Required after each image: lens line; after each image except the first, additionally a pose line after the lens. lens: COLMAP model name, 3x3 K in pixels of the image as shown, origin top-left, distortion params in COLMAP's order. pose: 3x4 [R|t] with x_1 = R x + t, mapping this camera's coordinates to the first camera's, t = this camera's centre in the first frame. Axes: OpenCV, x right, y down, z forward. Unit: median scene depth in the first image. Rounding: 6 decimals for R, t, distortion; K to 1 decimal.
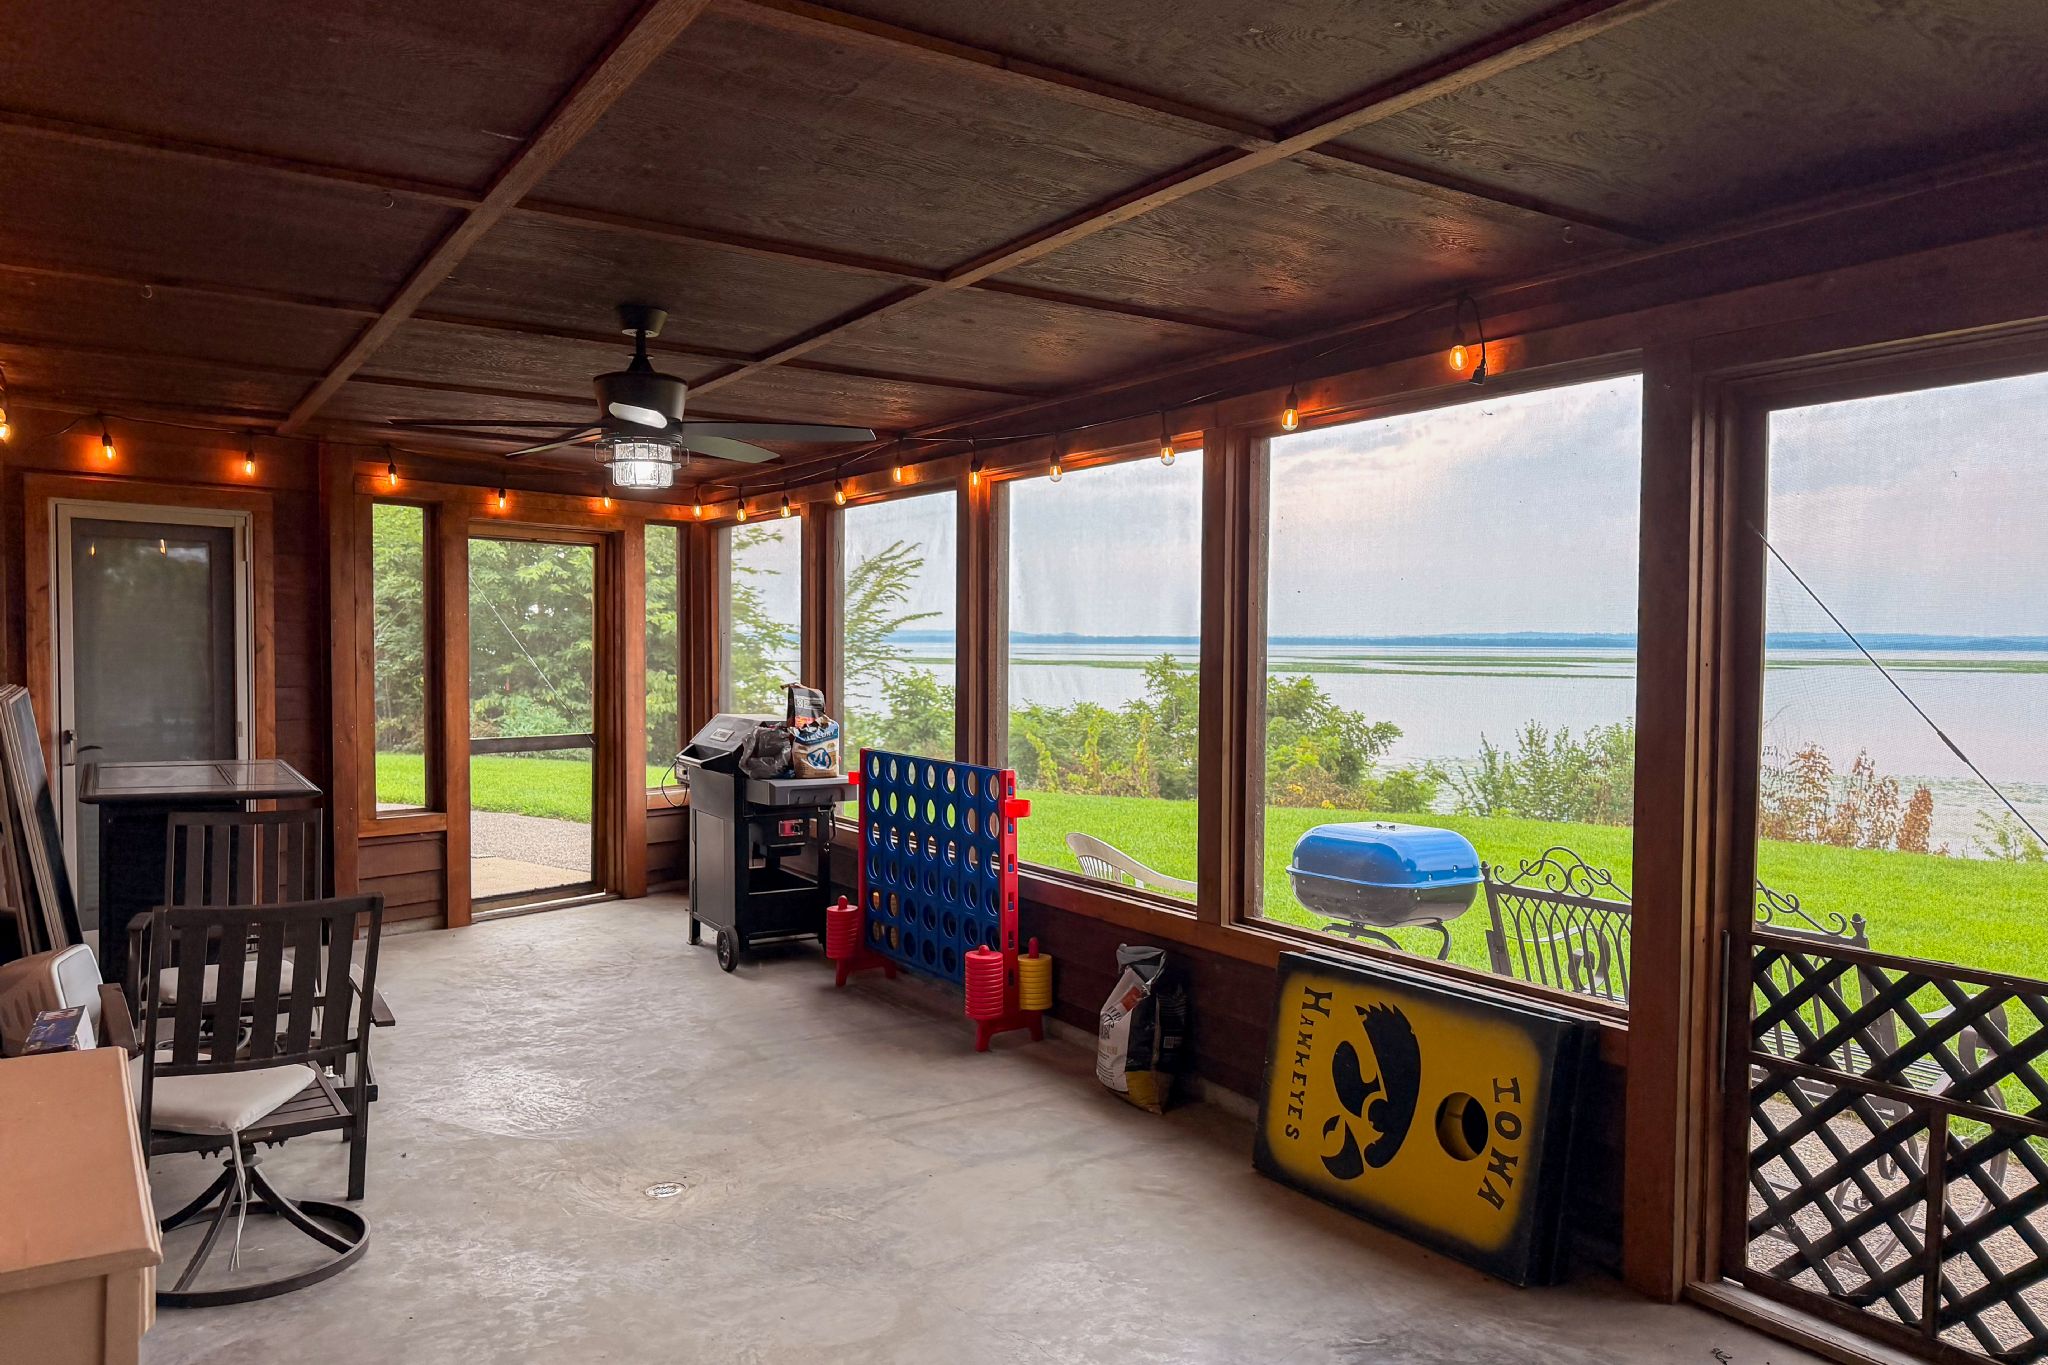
lens RADIAL K [[1443.0, 0, 1030.0], [0, 1443.0, 678.6], [0, 0, 1]] dist [-0.008149, -0.007559]
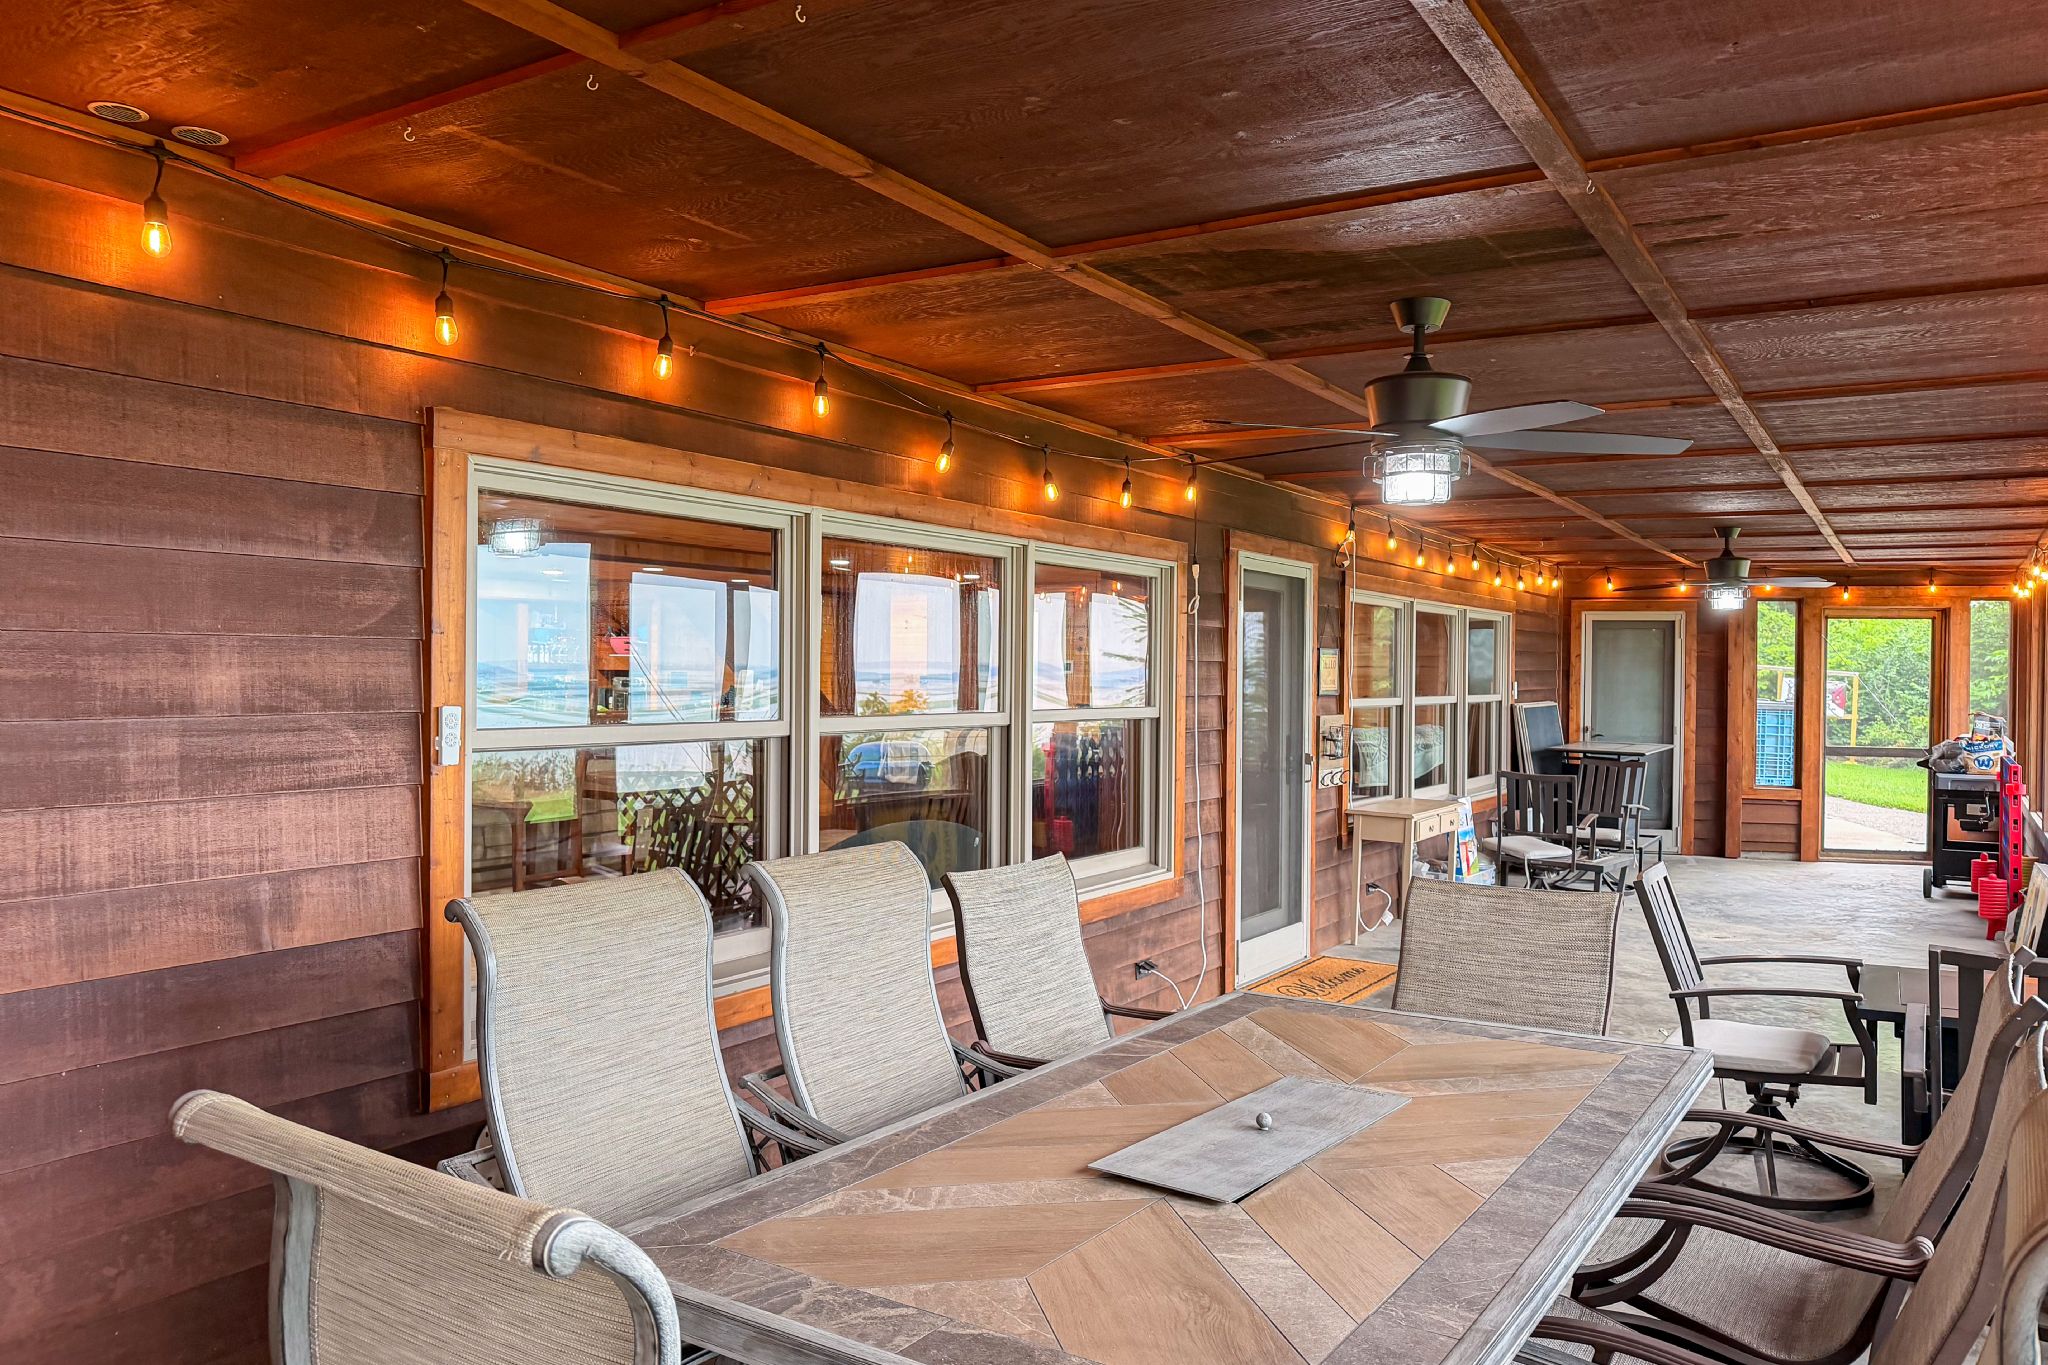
lens RADIAL K [[1443.0, 0, 1025.2], [0, 1443.0, 683.4], [0, 0, 1]] dist [-0.008149, -0.007559]
pose [[0.402320, 0.004944, -0.915486, 0.979068], [-0.032385, 0.999436, -0.008835, 0.022333], [0.914926, 0.033203, 0.402253, -0.612509]]
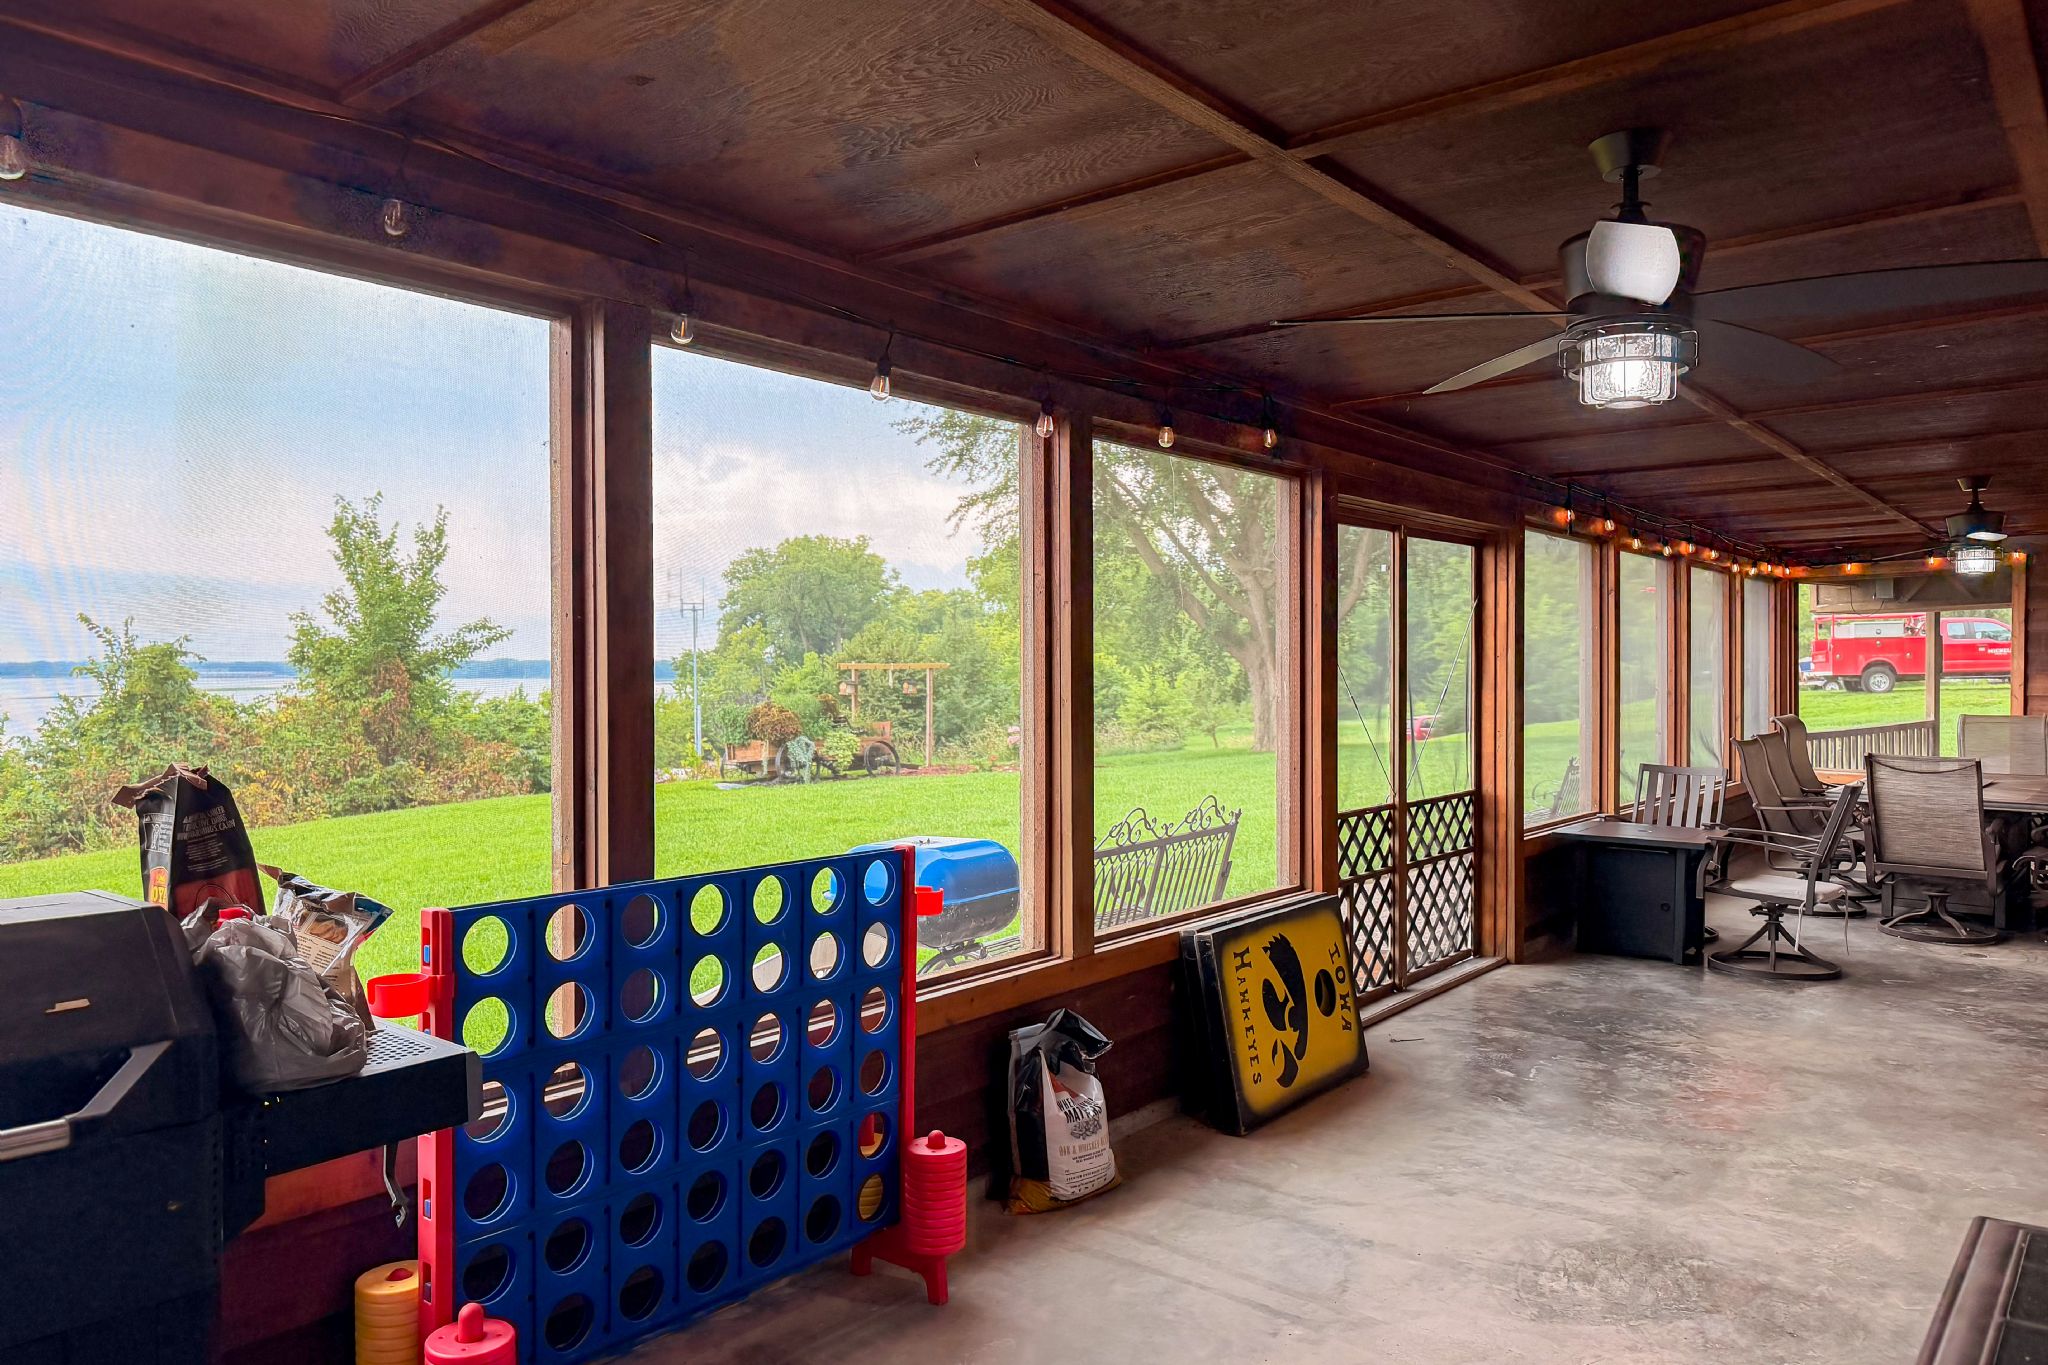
lens RADIAL K [[1443.0, 0, 1028.9], [0, 1443.0, 680.3], [0, 0, 1]] dist [-0.008149, -0.007559]
pose [[-0.321981, -0.008542, 0.946708, -0.544696], [0.027878, 0.999440, 0.018499, -0.015663], [-0.946336, 0.032348, -0.321562, 1.001600]]
